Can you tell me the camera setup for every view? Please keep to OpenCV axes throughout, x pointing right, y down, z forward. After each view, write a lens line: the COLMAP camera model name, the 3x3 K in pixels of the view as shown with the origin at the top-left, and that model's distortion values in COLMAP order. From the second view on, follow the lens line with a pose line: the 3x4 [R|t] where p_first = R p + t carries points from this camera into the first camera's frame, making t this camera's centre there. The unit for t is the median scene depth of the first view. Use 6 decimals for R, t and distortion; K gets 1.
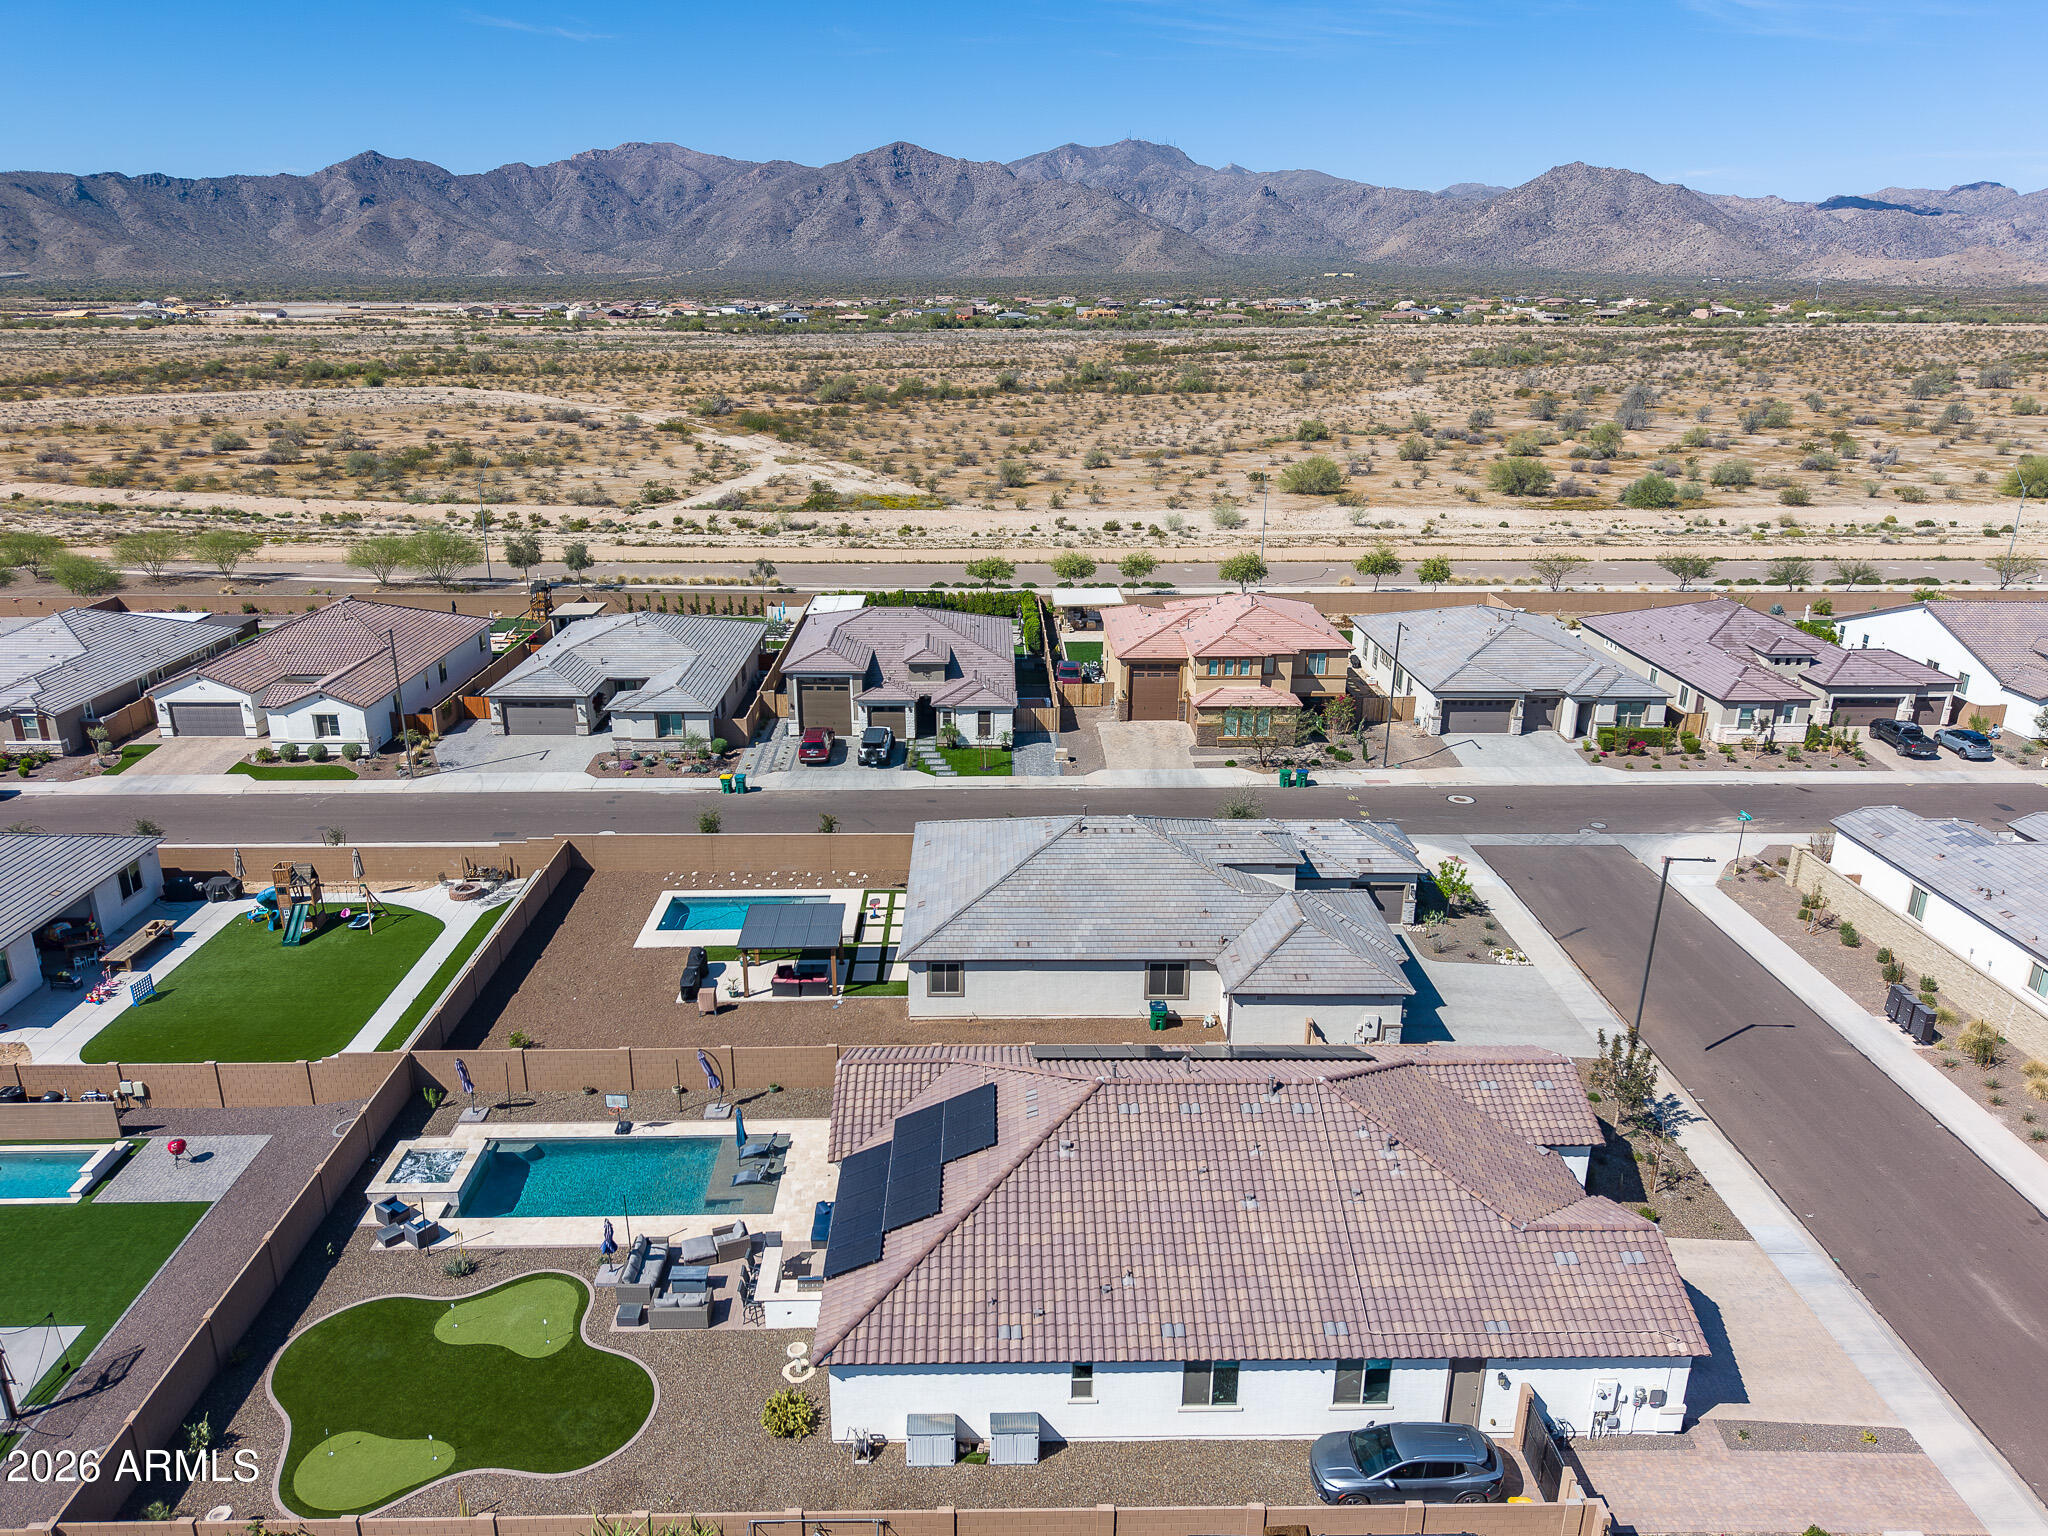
lens RADIAL K [[1447.5, 0, 1013.9], [0, 1447.5, 779.5], [0, 0, 1]] dist [0.039068, -0.040611]
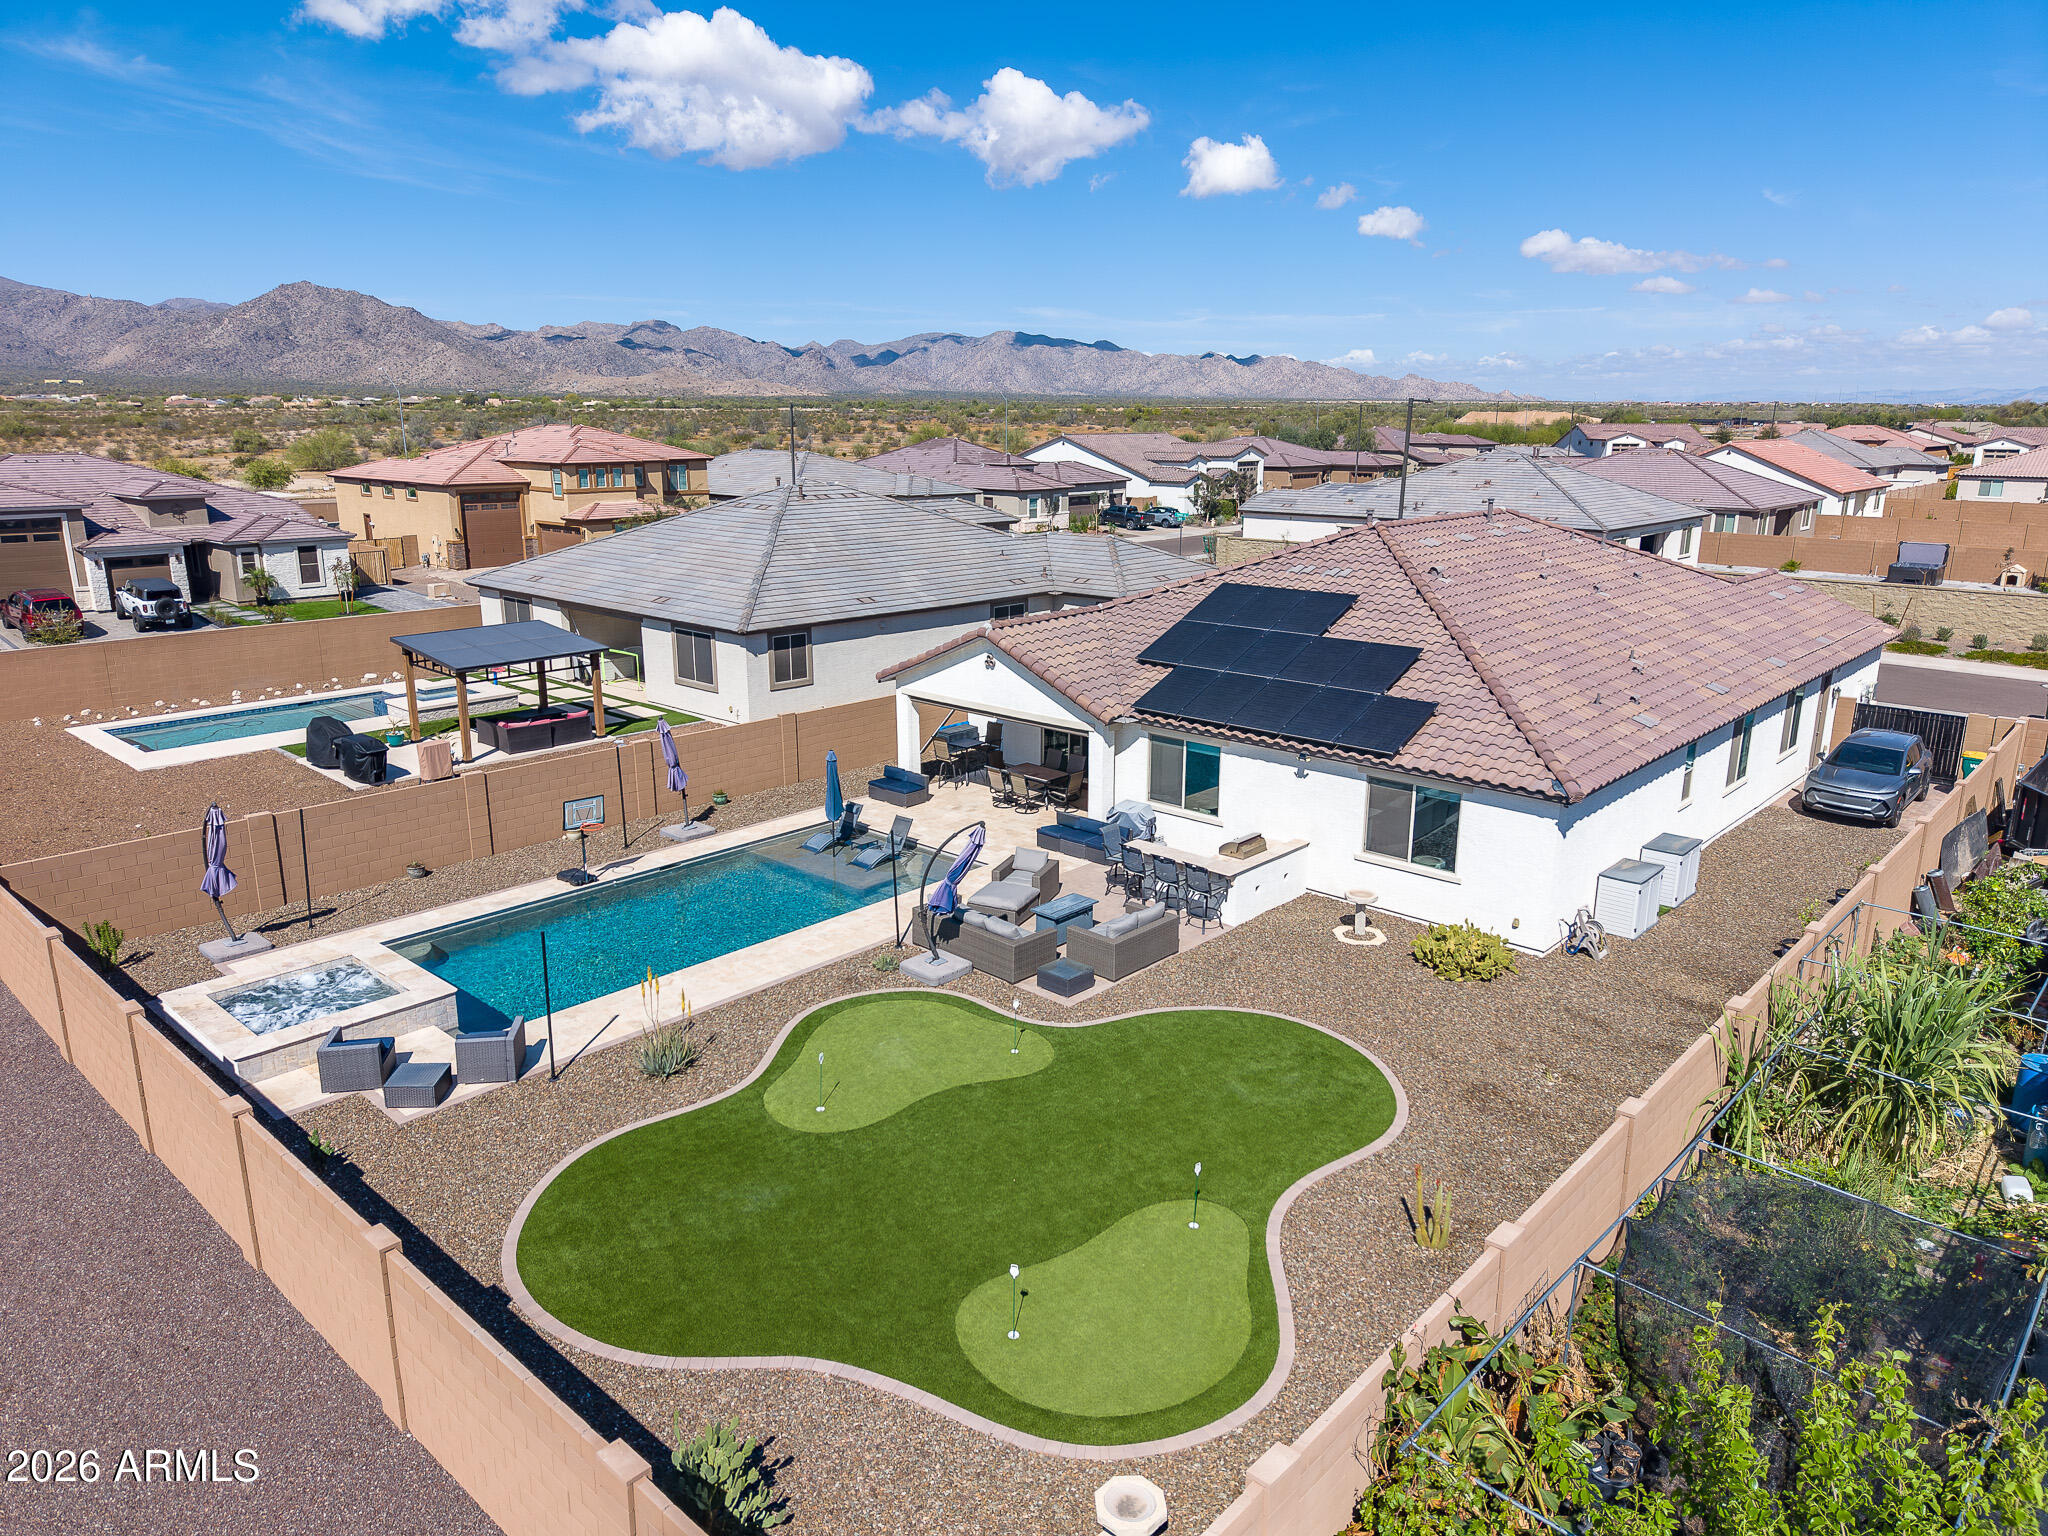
lens RADIAL K [[1365.1, 0, 1022.9], [0, 1365.1, 770.7], [0, 0, 1]] dist [0.036806, -0.036606]
pose [[0.690305, -0.184648, 0.699560, -0.271643], [0.231672, 0.972389, 0.028054, 0.122750], [-0.685425, 0.142702, 0.714023, 0.286350]]
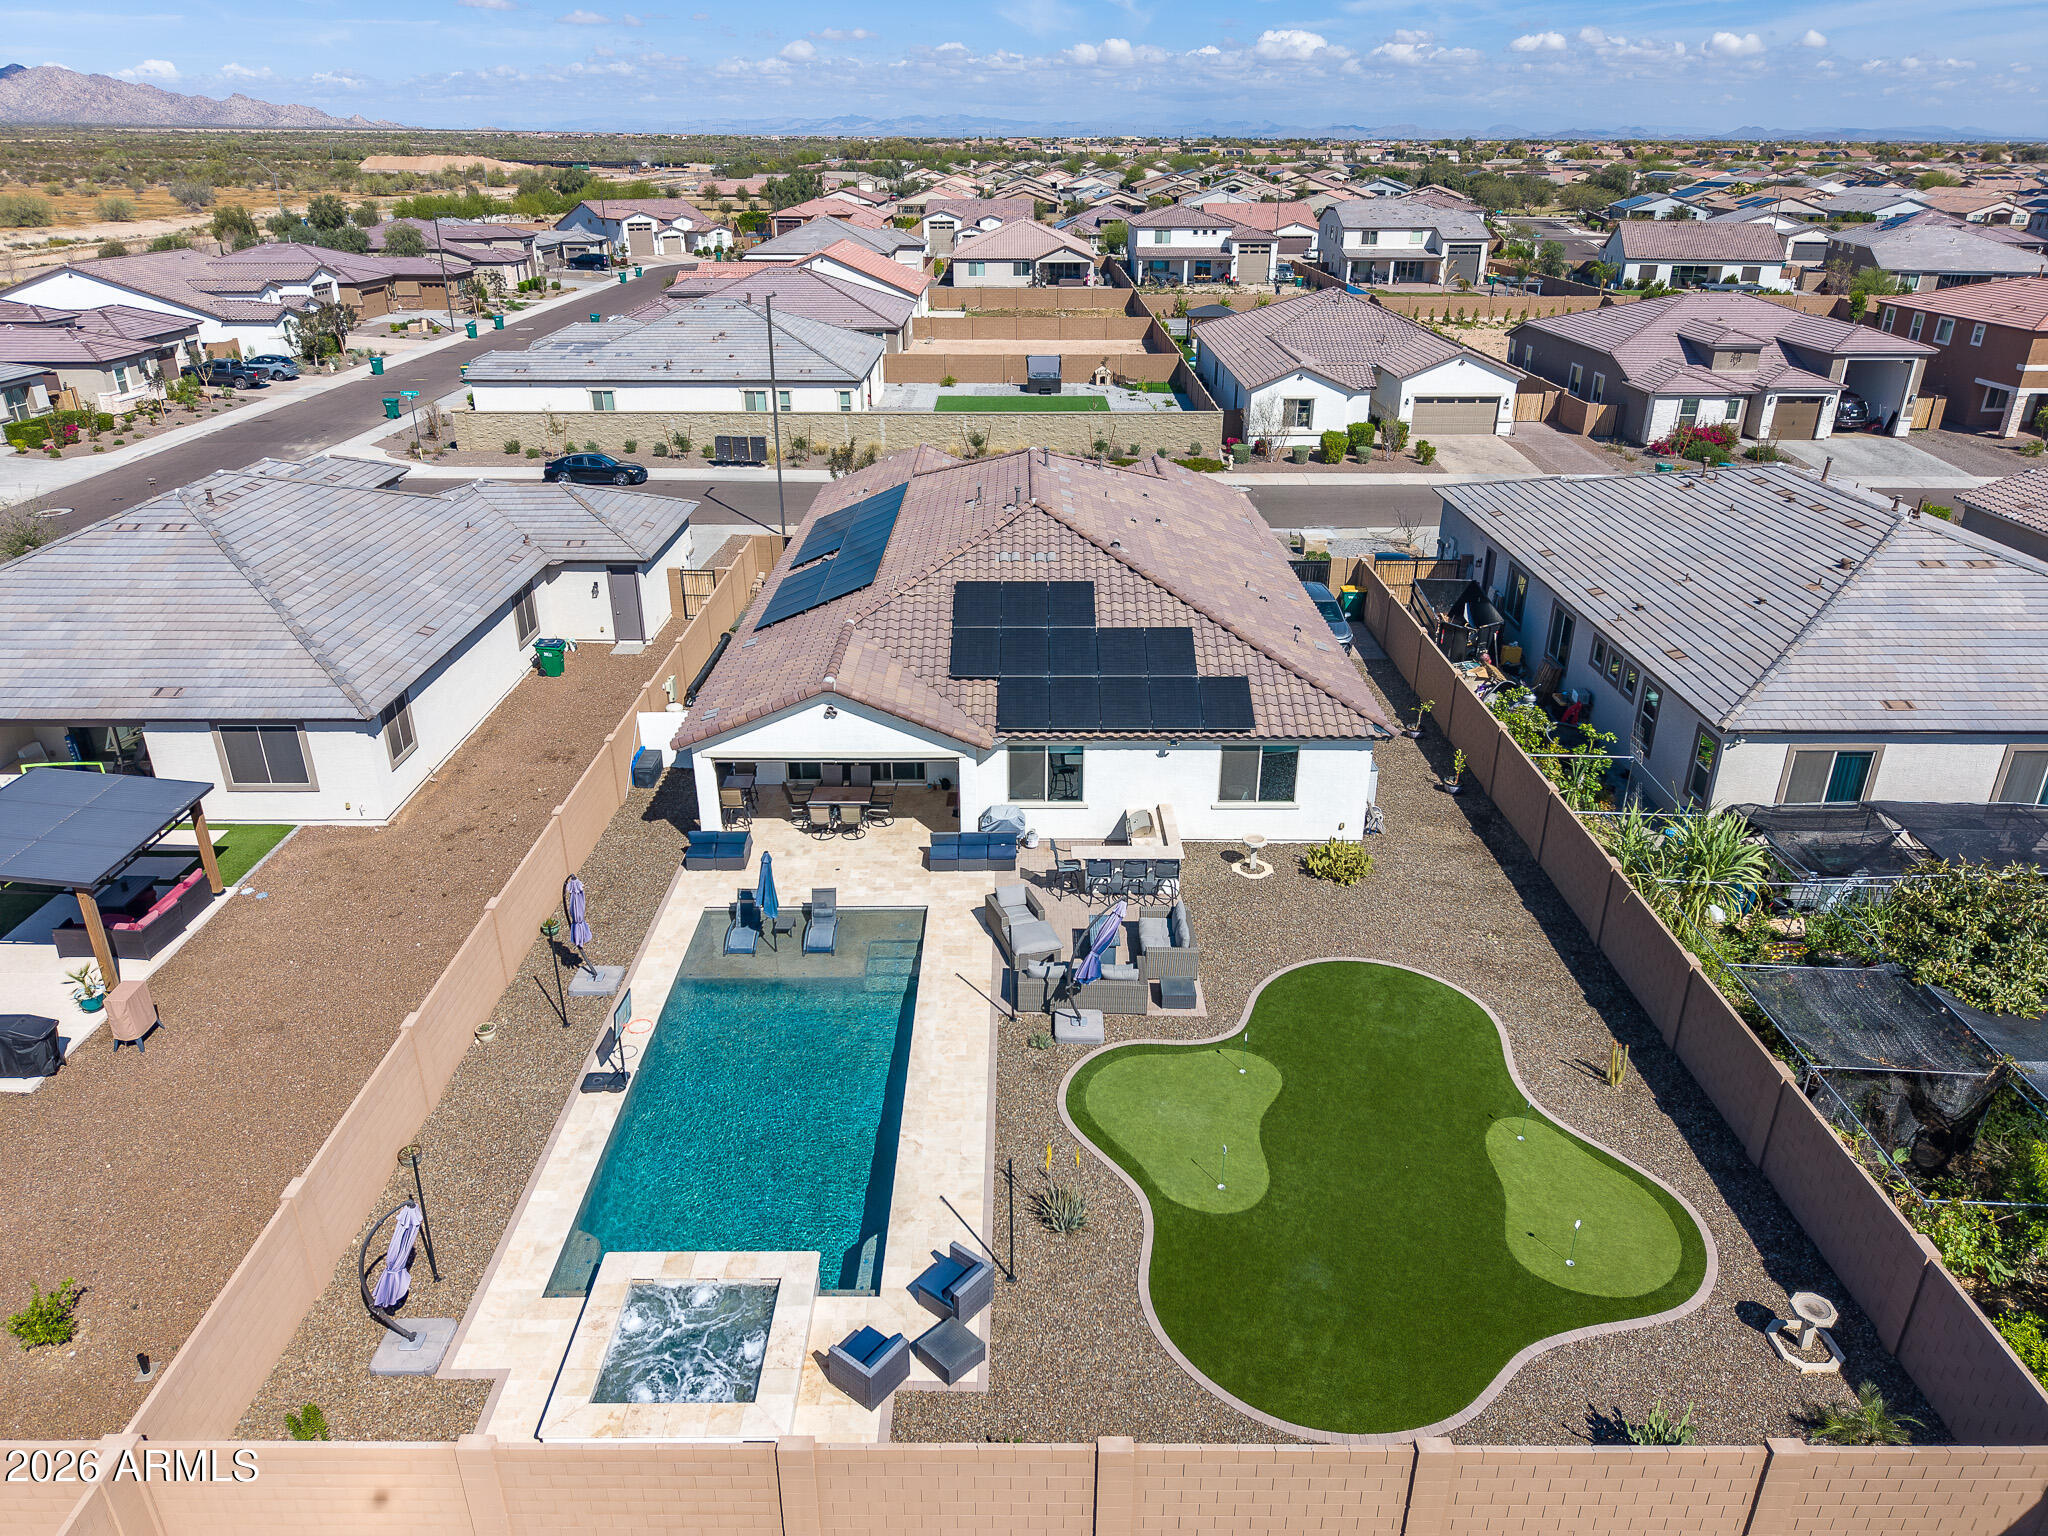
lens RADIAL K [[1365.1, 0, 1025.1], [0, 1365.1, 762.0], [0, 0, 1]] dist [0.036806, -0.036606]
pose [[0.018816, -0.414732, 0.909749, -0.344377], [0.320853, 0.864289, 0.387372, 0.009929], [-0.946942, 0.284606, 0.149331, 0.420663]]
